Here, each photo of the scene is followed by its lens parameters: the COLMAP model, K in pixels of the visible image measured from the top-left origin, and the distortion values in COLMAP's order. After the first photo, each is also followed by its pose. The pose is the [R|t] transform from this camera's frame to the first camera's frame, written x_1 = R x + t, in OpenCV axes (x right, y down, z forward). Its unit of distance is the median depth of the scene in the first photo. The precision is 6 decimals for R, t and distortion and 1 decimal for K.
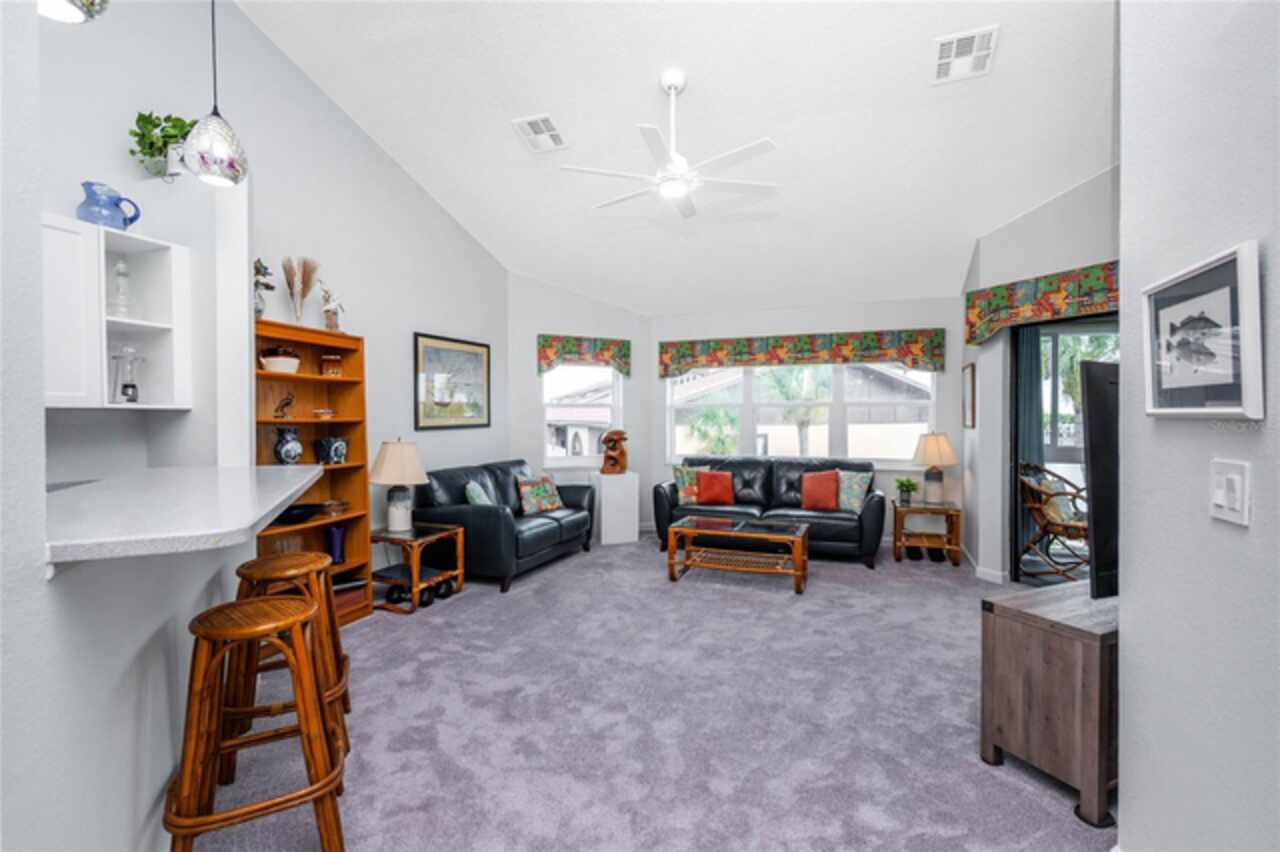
lens RADIAL K [[572.0, 0, 652.9], [0, 572.0, 425.7], [0, 0, 1]] dist [0.000884, 0.000024]
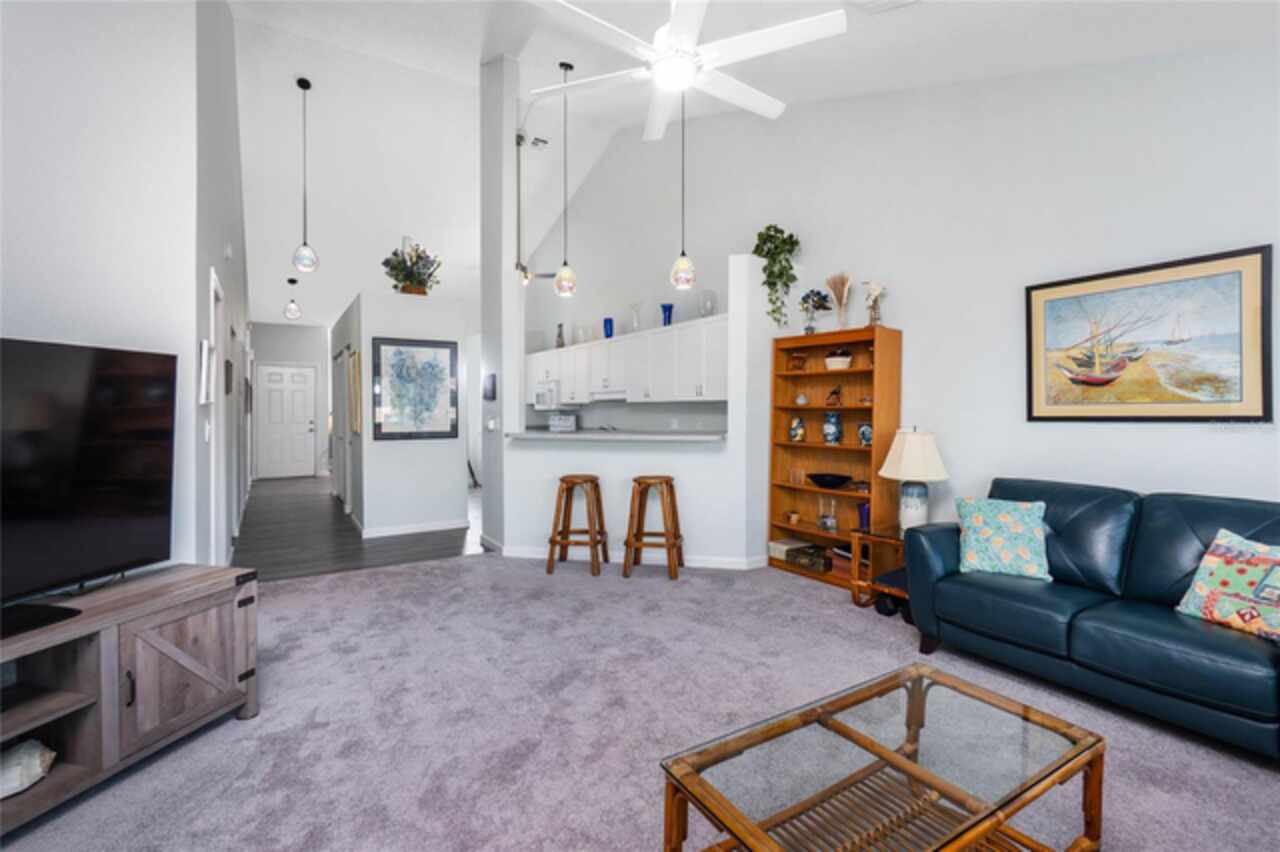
lens RADIAL K [[579.0, 0, 638.0], [0, 579.0, 410.6], [0, 0, 1]] dist [0.001715, 0.000024]
pose [[-0.612434, 0.005436, -0.790503, 0.427168], [-0.010671, 0.999828, 0.015143, -0.010522], [0.790450, 0.017710, -0.612271, 0.962034]]
